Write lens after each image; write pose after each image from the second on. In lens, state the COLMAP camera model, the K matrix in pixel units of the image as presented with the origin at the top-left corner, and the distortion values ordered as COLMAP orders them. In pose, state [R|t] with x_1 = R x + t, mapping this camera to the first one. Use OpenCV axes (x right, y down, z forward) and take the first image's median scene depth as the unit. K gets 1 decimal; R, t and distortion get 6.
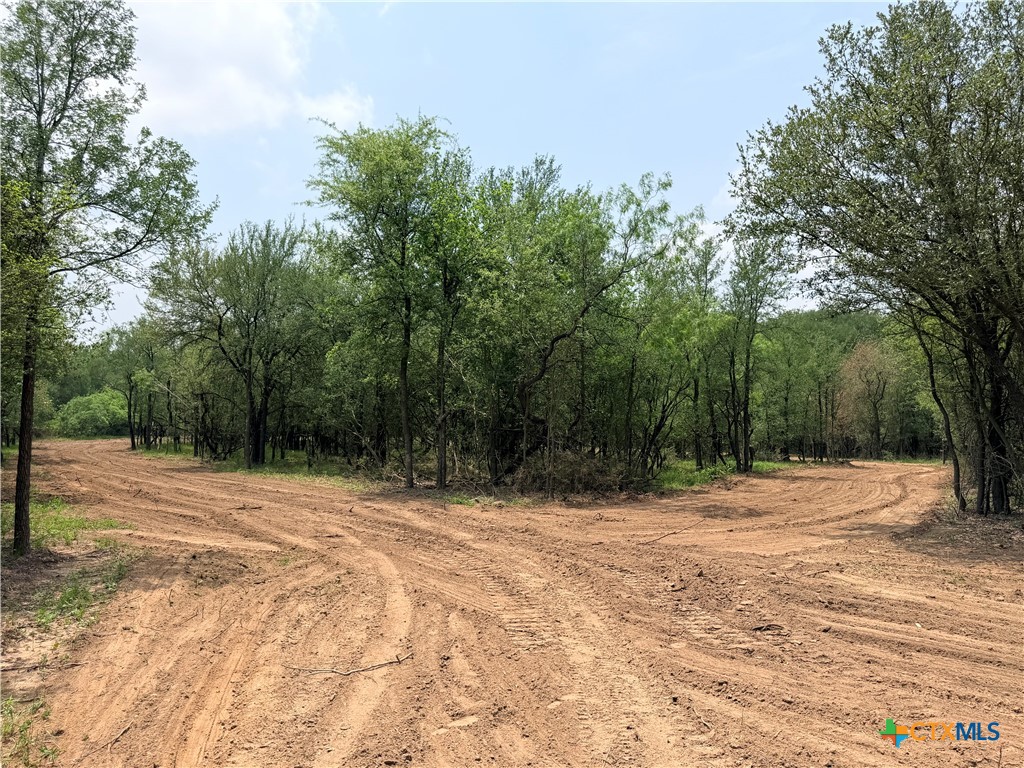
lens RADIAL K [[821.7, 0, 512.0], [0, 821.7, 384.0], [0, 0, 1]] dist [0.001053, -0.000374]
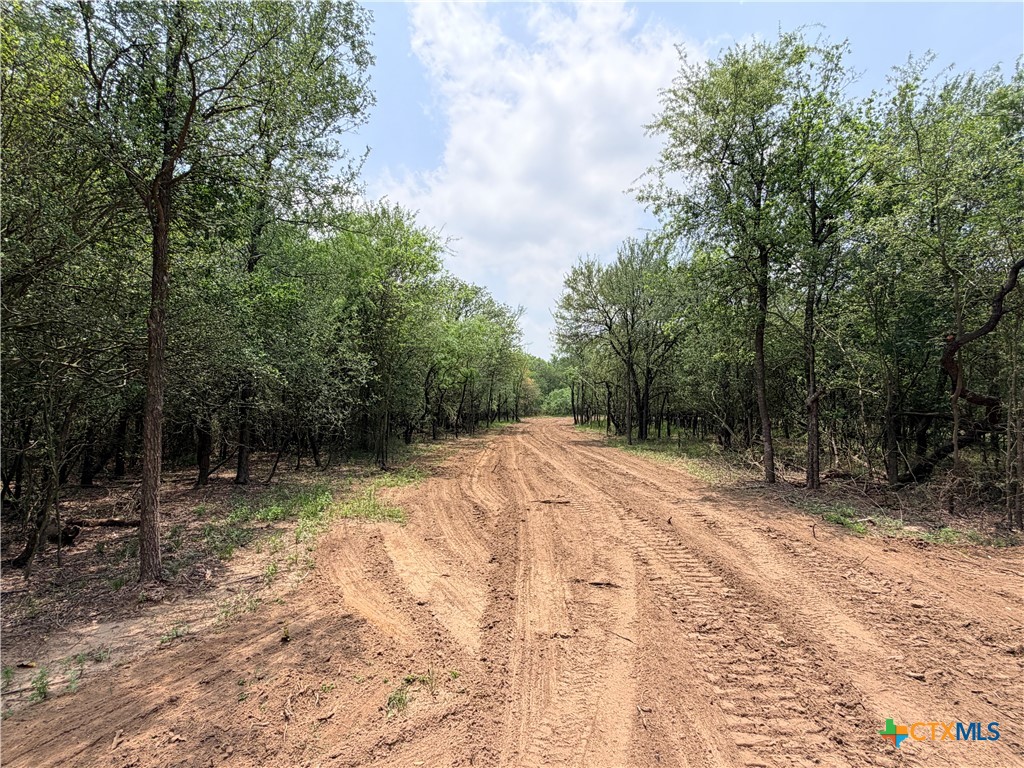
lens RADIAL K [[554.7, 0, 512.0], [0, 554.7, 384.0], [0, 0, 1]] dist [0.037480, -0.000521]
pose [[0.827381, -0.025099, -0.561079, -0.019699], [0.029455, 0.999565, -0.001278, 0.018775], [0.560868, -0.015469, 0.827761, 0.372391]]
